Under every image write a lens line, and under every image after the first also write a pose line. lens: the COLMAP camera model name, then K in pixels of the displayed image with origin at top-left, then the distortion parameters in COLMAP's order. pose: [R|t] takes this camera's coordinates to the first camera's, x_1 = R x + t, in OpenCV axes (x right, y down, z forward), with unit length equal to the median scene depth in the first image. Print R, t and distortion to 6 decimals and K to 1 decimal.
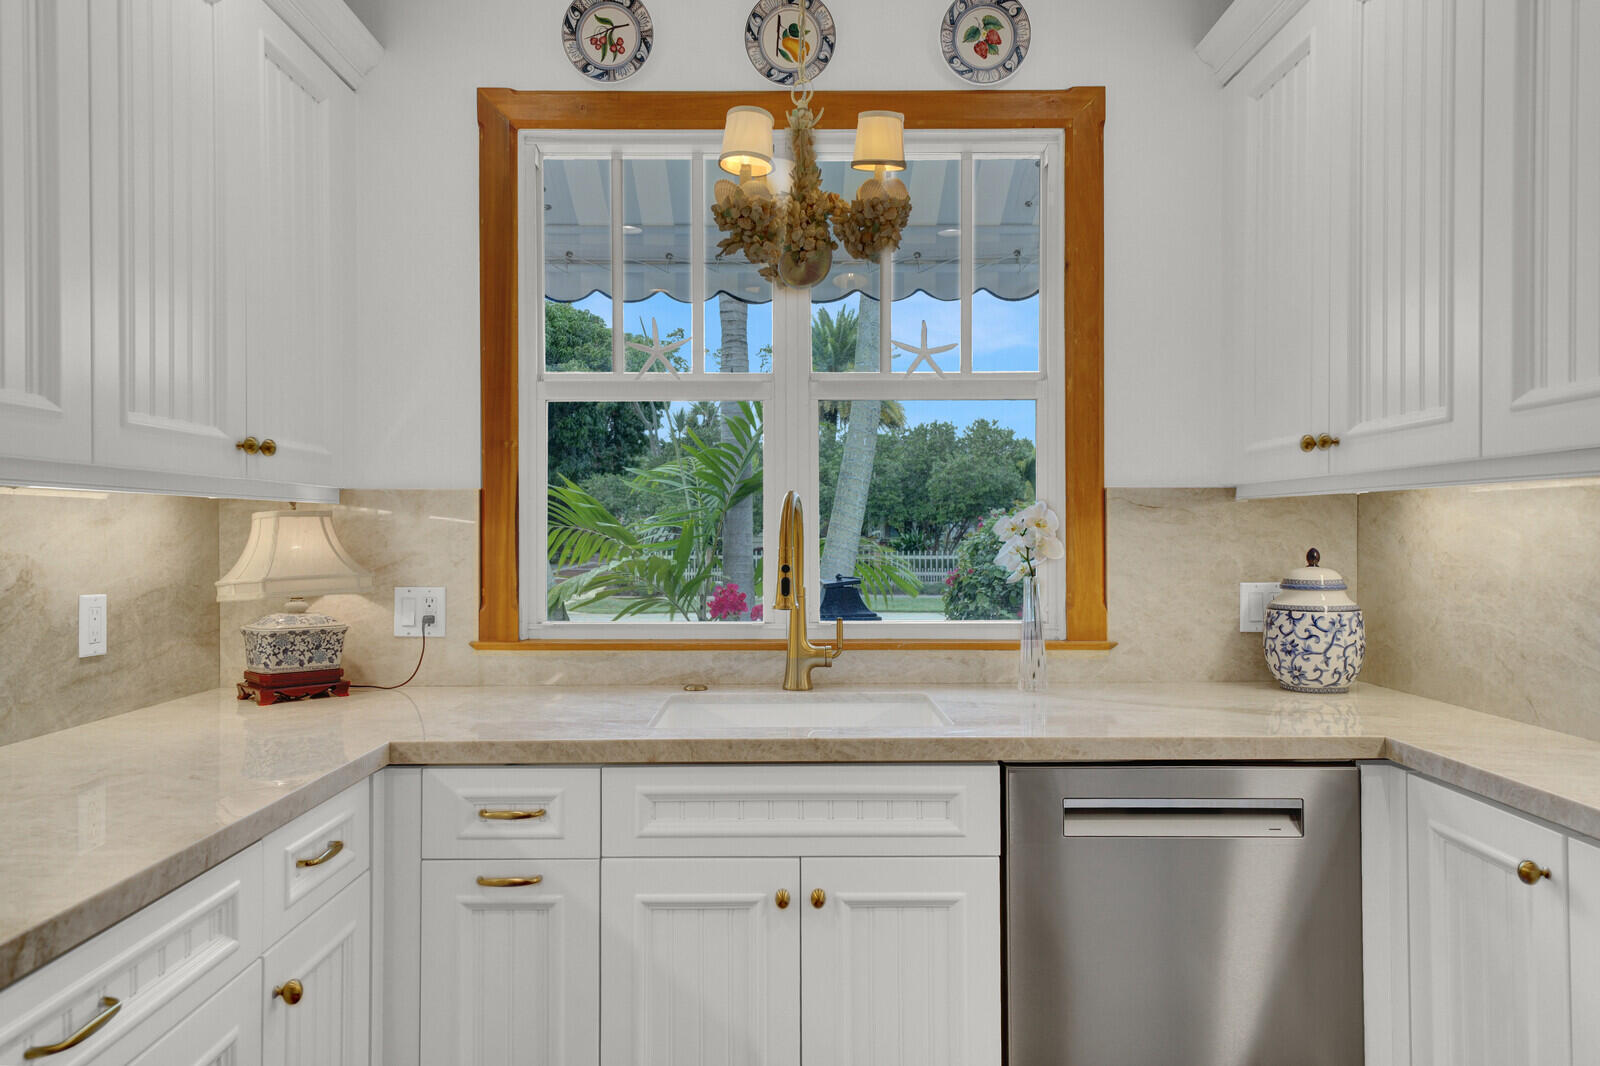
lens RADIAL K [[1064.9, 0, 800.0], [0, 1064.9, 533.0], [0, 0, 1]] dist [0.028637, 0.000911]
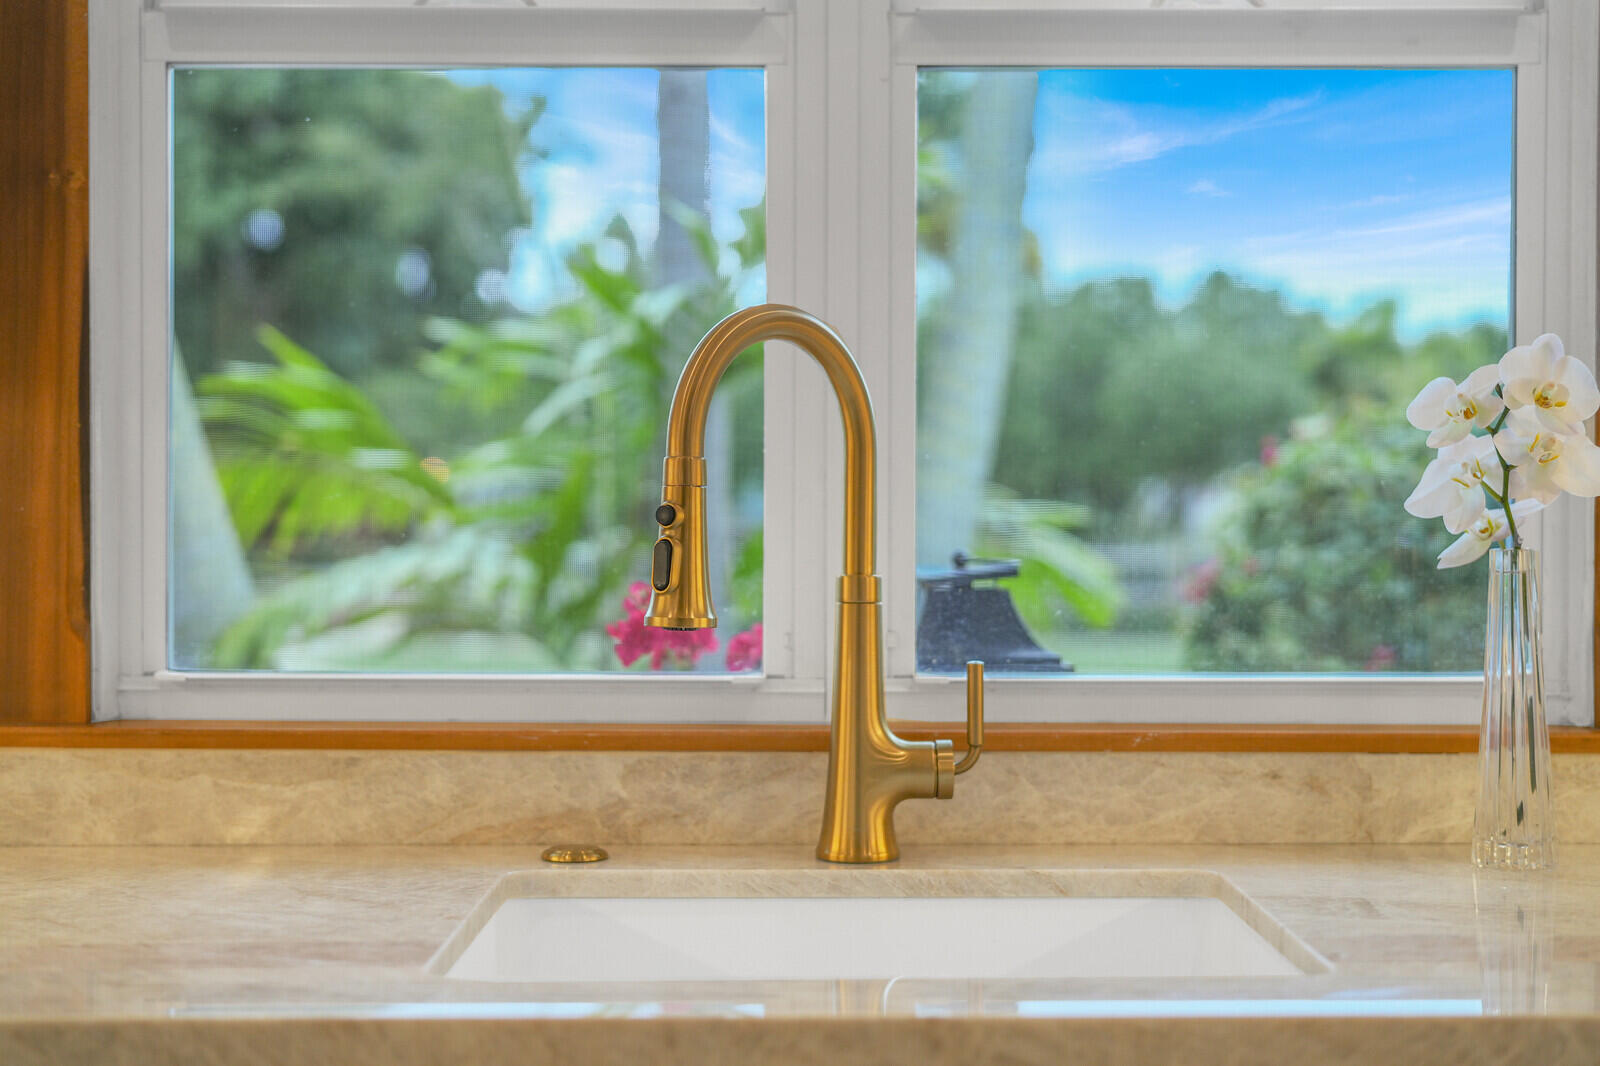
lens RADIAL K [[2224.3, 0, 793.0], [0, 2224.3, 567.7], [0, 0, 1]] dist [-0.013733, -0.045126]
pose [[0.999955, 0.002961, -0.008998, -0.017550], [-0.002764, 0.999759, 0.021773, 0.031173], [0.009060, -0.021747, 0.999722, 0.247315]]
